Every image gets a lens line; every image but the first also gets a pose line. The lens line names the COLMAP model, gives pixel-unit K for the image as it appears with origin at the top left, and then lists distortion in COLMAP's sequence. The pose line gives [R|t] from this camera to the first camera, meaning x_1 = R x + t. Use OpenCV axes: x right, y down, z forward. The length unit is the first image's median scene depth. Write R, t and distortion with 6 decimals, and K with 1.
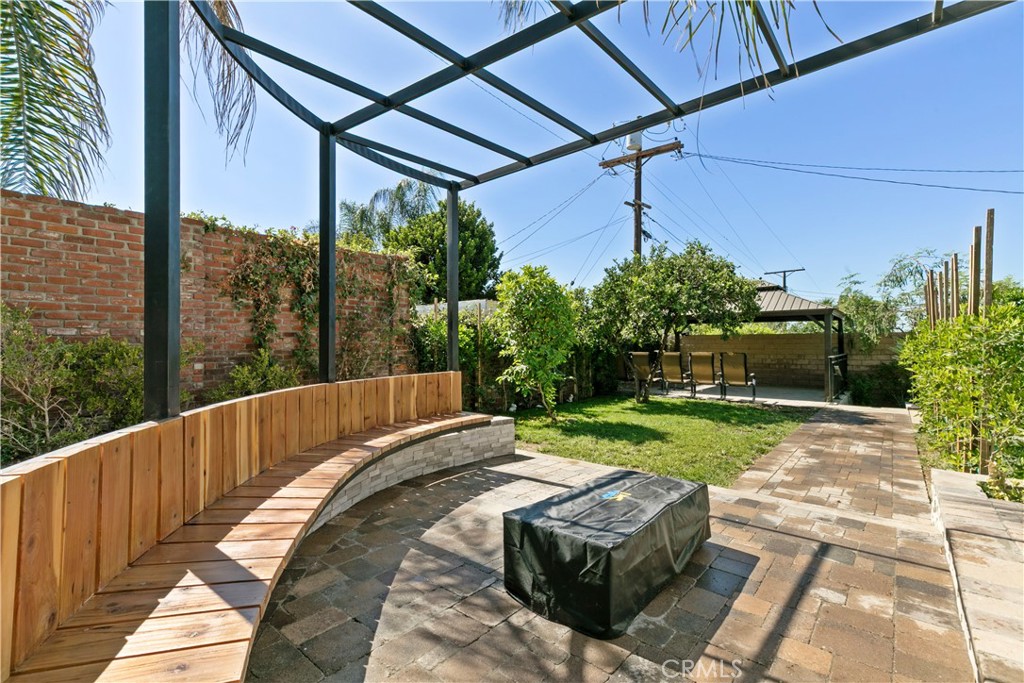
lens RADIAL K [[461.6, 0, 511.3], [0, 461.6, 336.2], [0, 0, 1]] dist [0.003022, 0.000022]
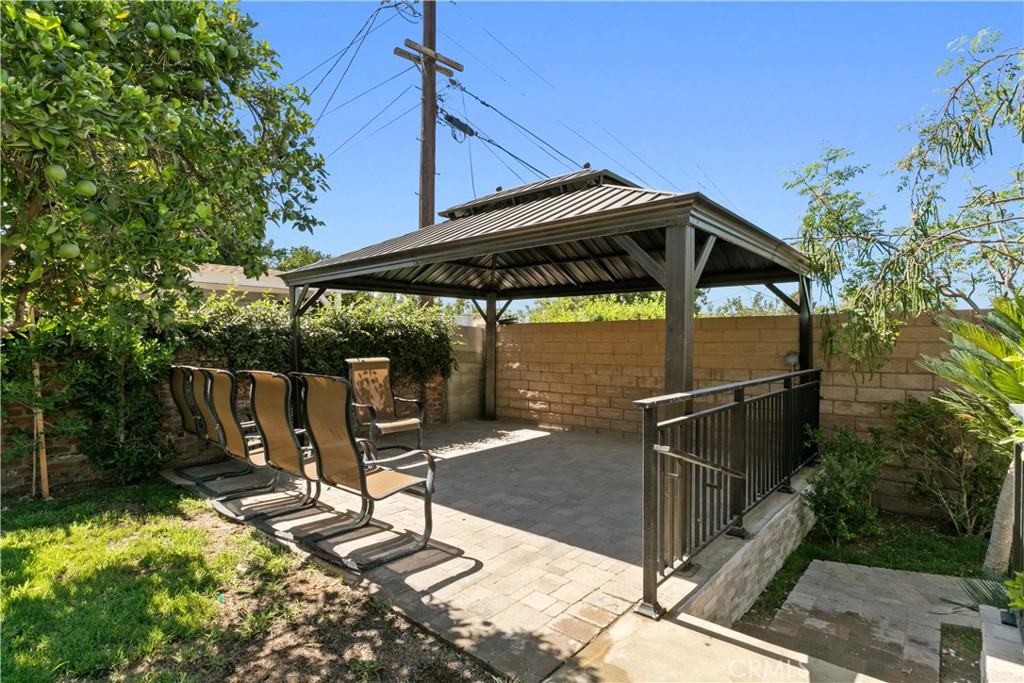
lens RADIAL K [[512.9, 0, 510.9], [0, 512.9, 348.7], [0, 0, 1]] dist [-0.000085, 0.000715]
pose [[0.999954, 0.007569, -0.005933, 0.508984], [-0.007406, 0.999607, 0.027054, 0.012237], [0.006136, -0.027008, 0.999616, 0.618185]]
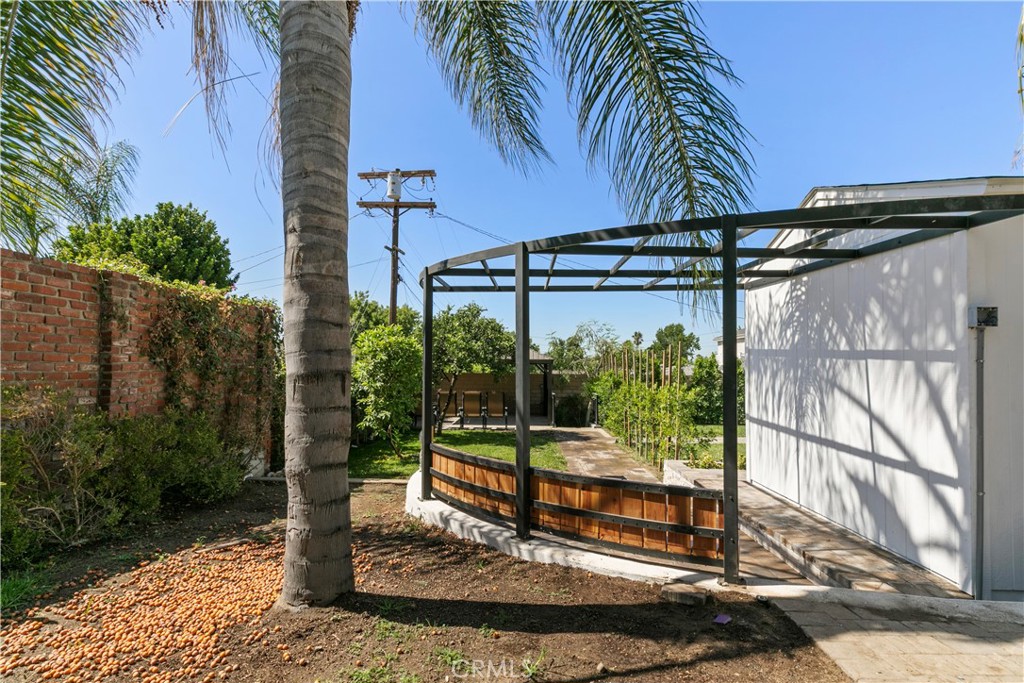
lens RADIAL K [[512.9, 0, 504.6], [0, 512.9, 341.1], [0, 0, 1]] dist [-0.000085, 0.000715]
pose [[0.784091, 0.041315, 0.619269, -0.358344], [-0.024199, 0.999058, -0.036014, -0.049968], [-0.620173, 0.013253, 0.784353, -0.130863]]
